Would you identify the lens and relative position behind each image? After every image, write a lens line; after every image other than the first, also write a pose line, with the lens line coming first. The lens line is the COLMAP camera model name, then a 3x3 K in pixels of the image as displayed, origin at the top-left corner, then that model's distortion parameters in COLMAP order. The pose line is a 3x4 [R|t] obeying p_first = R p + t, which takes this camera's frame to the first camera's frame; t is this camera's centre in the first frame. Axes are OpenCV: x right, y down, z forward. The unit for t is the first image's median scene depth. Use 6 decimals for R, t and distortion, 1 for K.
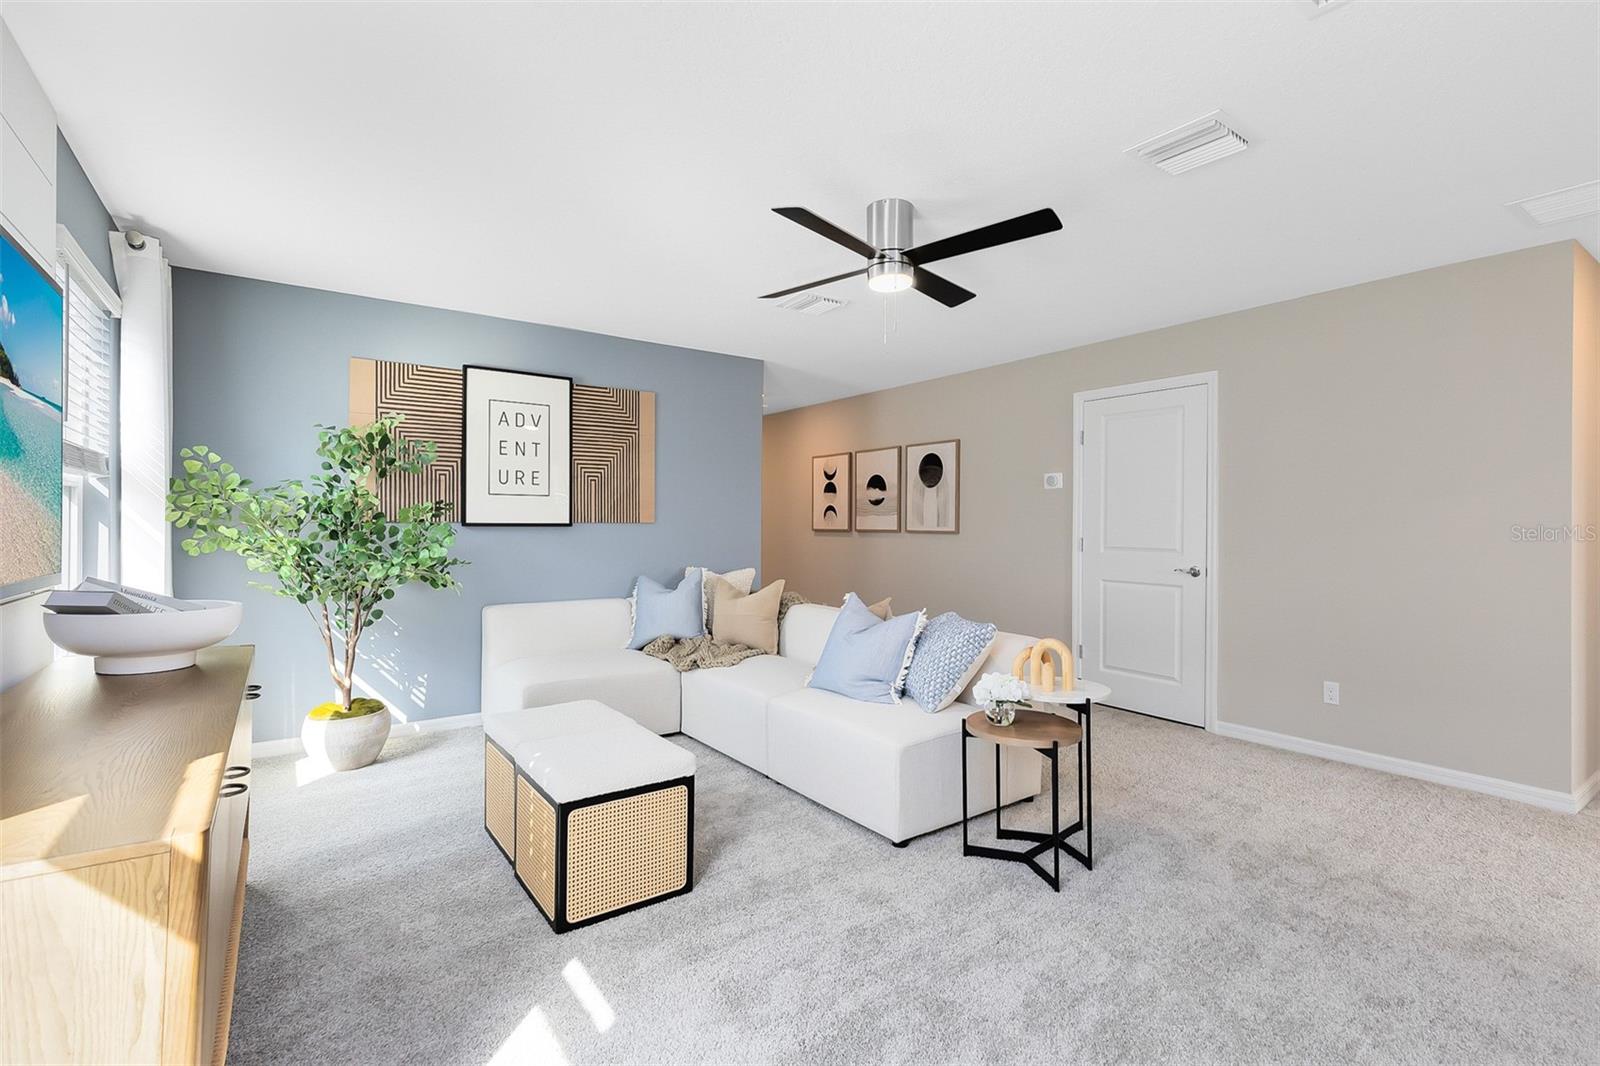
lens RADIAL K [[732.4, 0, 800.0], [0, 732.4, 533.0], [0, 0, 1]] dist [0.000403, 0.000163]
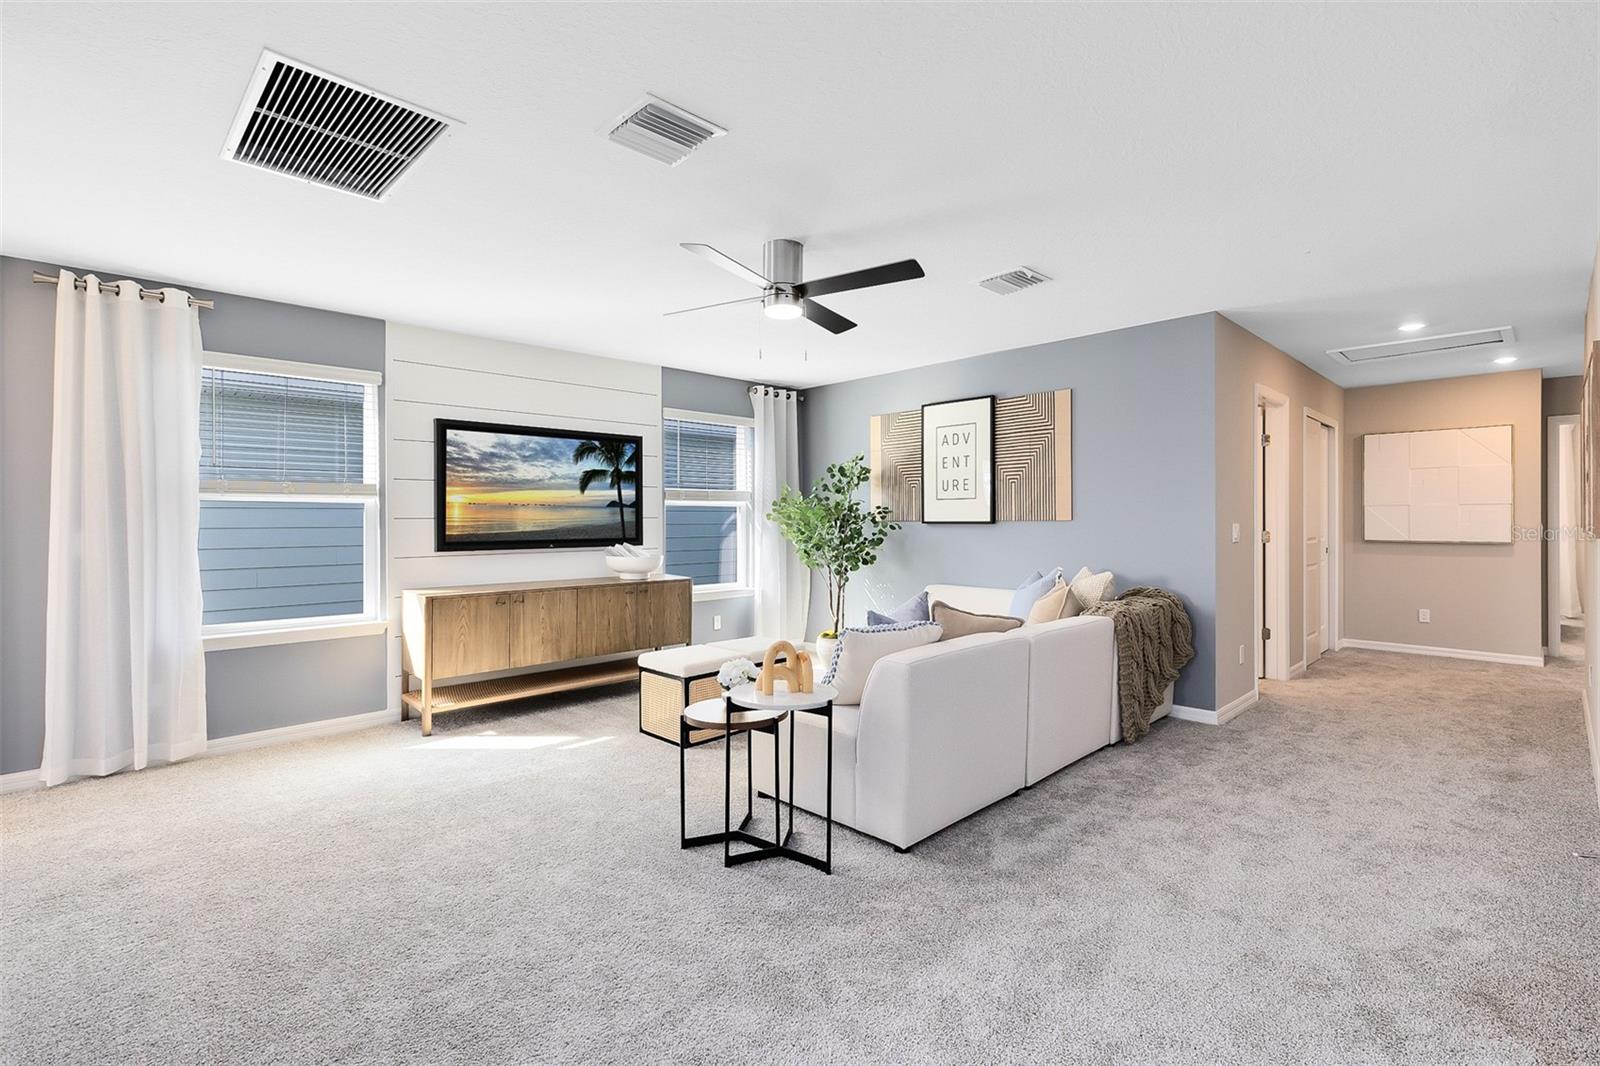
lens RADIAL K [[732.4, 0, 800.0], [0, 732.4, 533.0], [0, 0, 1]] dist [0.000403, 0.000163]
pose [[0.155573, 0.016968, -0.987679, 0.831028], [-0.004603, 0.999854, 0.016452, -0.013218], [0.987814, 0.001987, 0.155628, 0.551333]]
